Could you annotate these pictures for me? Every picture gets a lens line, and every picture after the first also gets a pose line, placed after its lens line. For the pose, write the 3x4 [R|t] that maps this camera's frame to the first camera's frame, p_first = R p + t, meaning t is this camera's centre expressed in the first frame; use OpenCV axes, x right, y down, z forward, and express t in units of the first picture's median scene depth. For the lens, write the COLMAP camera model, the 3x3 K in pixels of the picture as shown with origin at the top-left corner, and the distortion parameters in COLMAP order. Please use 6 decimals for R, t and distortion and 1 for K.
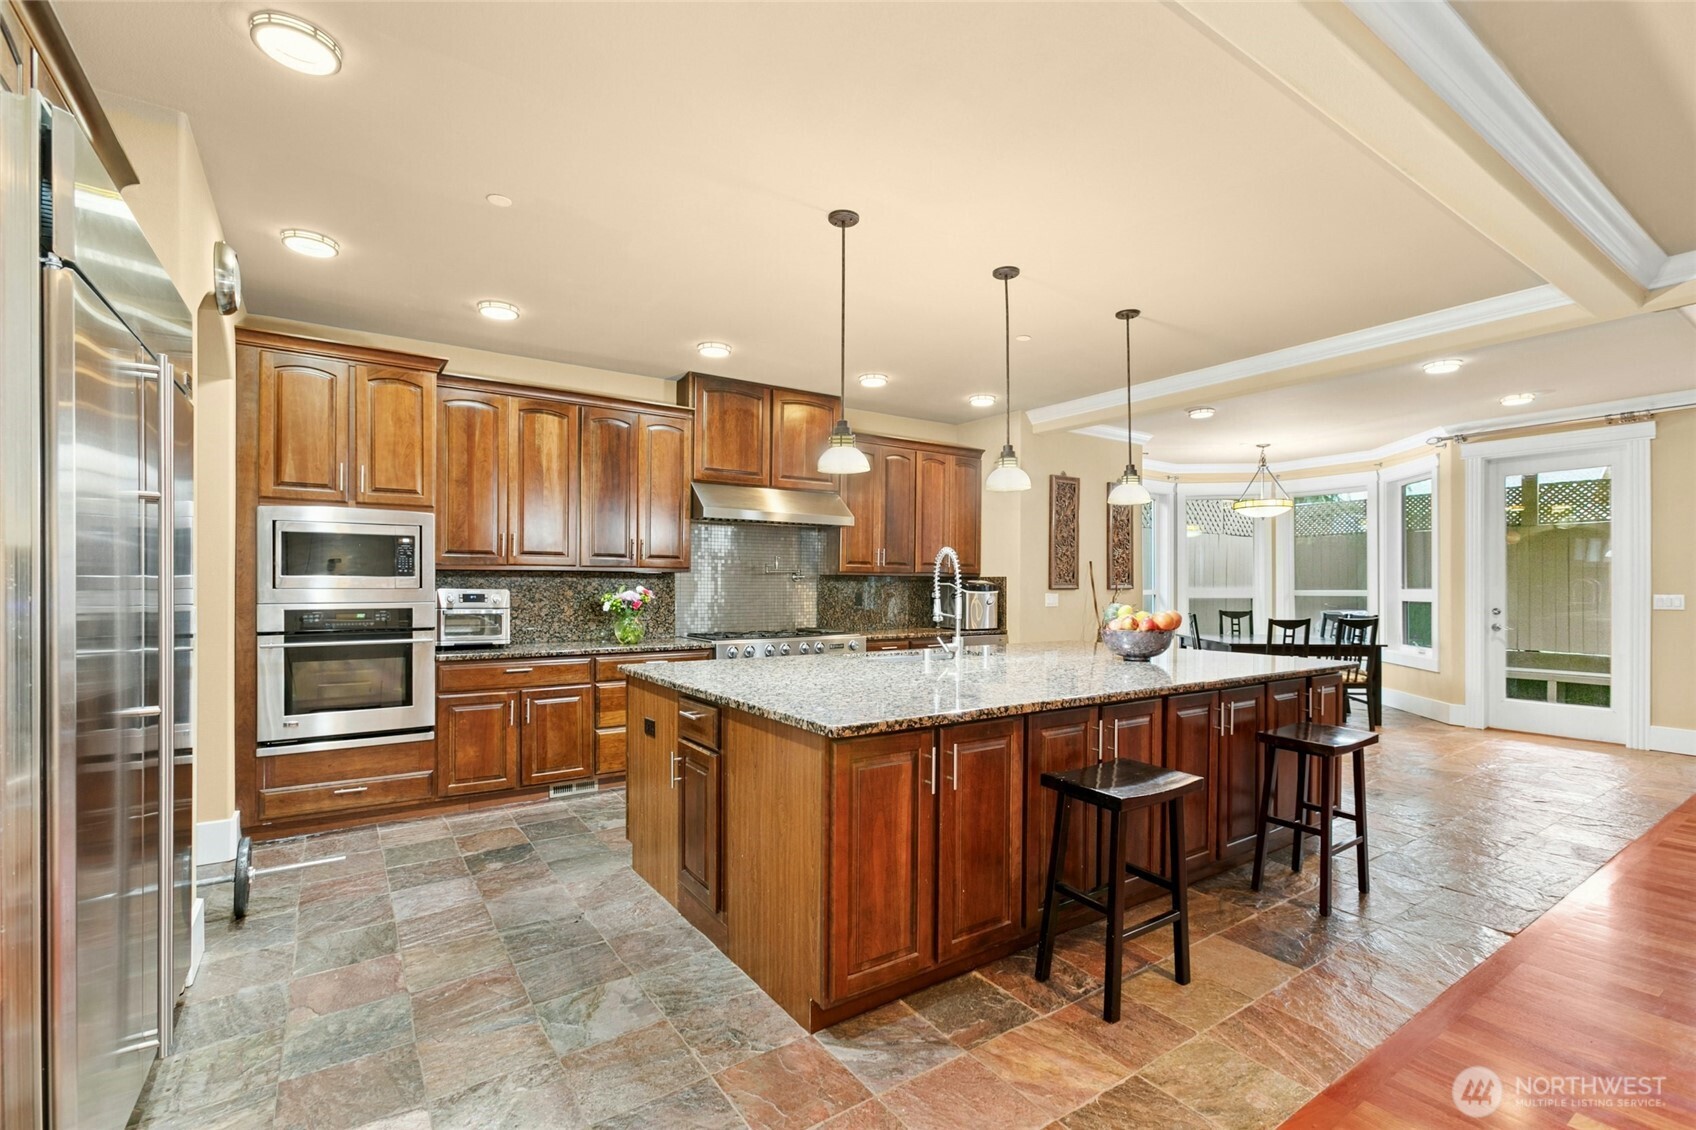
lens RADIAL K [[754.9, 0, 847.5], [0, 754.9, 577.1], [0, 0, 1]] dist [0.001496, 0.000374]
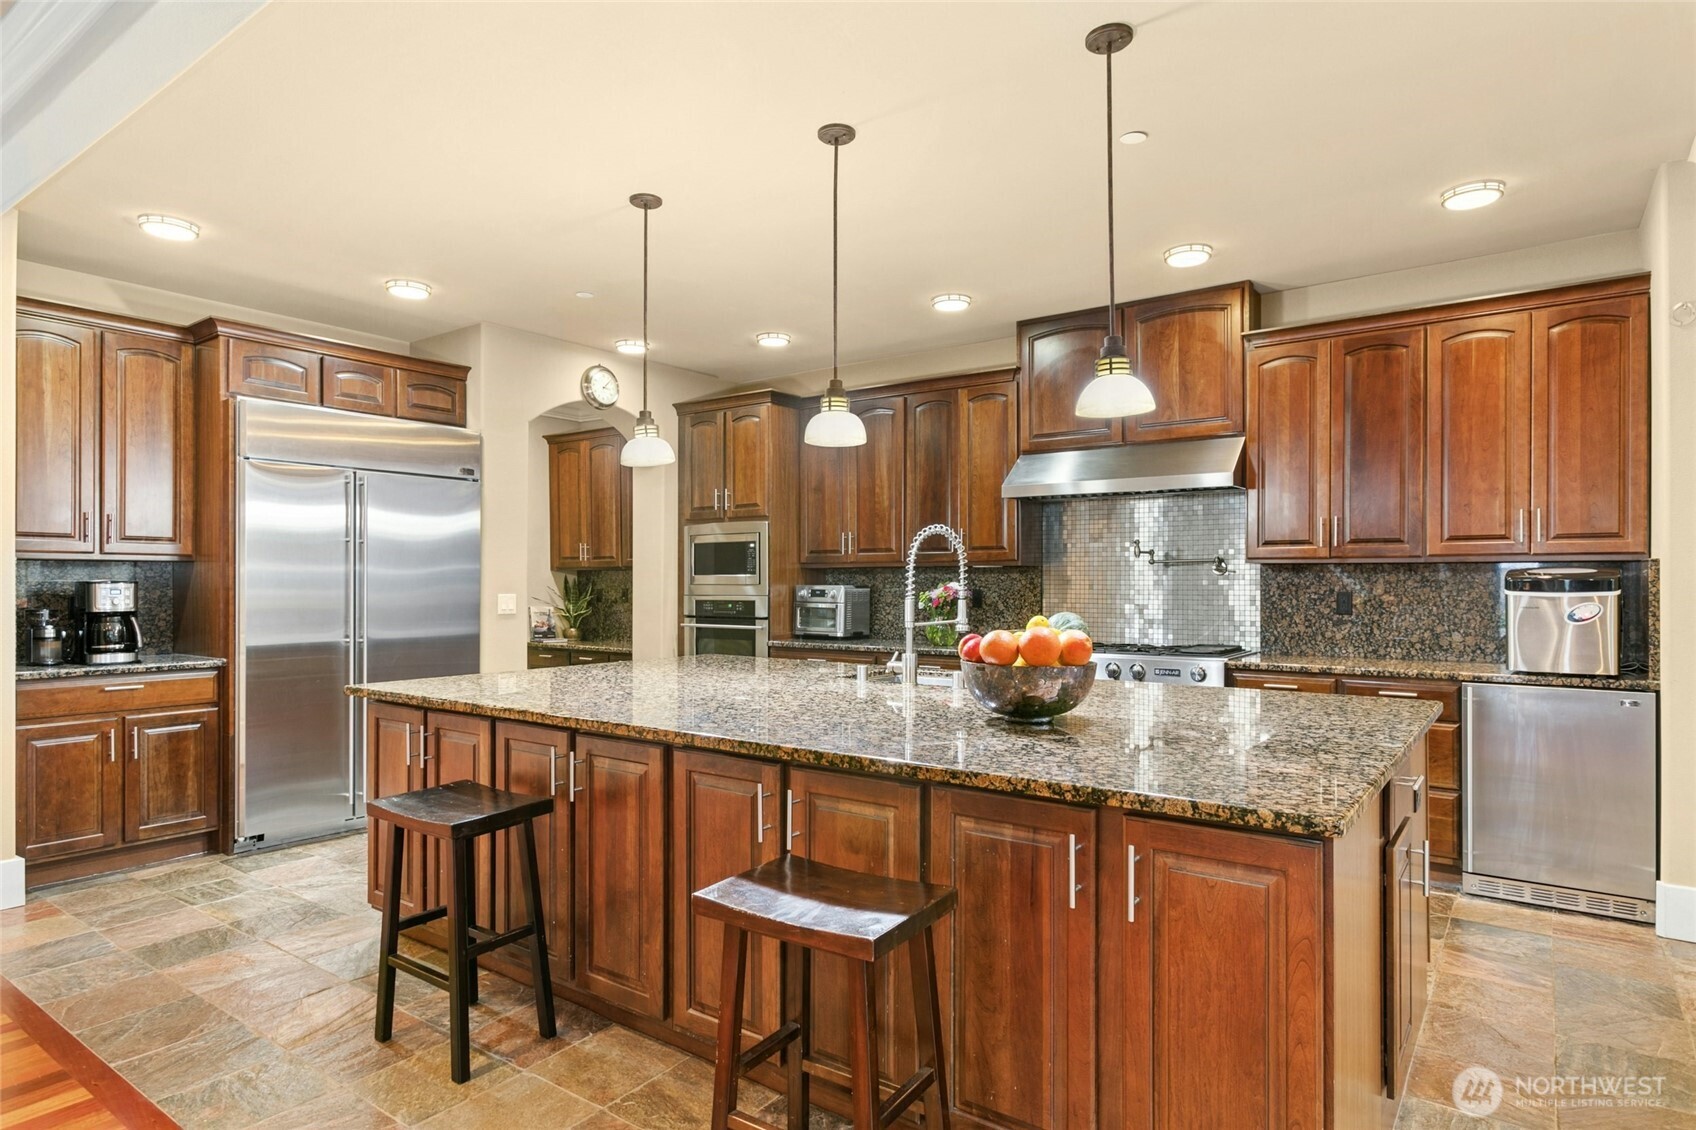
lens RADIAL K [[939.7, 0, 847.9], [0, 939.7, 587.3], [0, 0, 1]] dist [0.001916, 0.001023]
pose [[0.340481, 0.001151, -0.940251, 0.903706], [0.011665, 0.999917, 0.005449, 0.012927], [0.940179, -0.012823, 0.340439, 0.627837]]
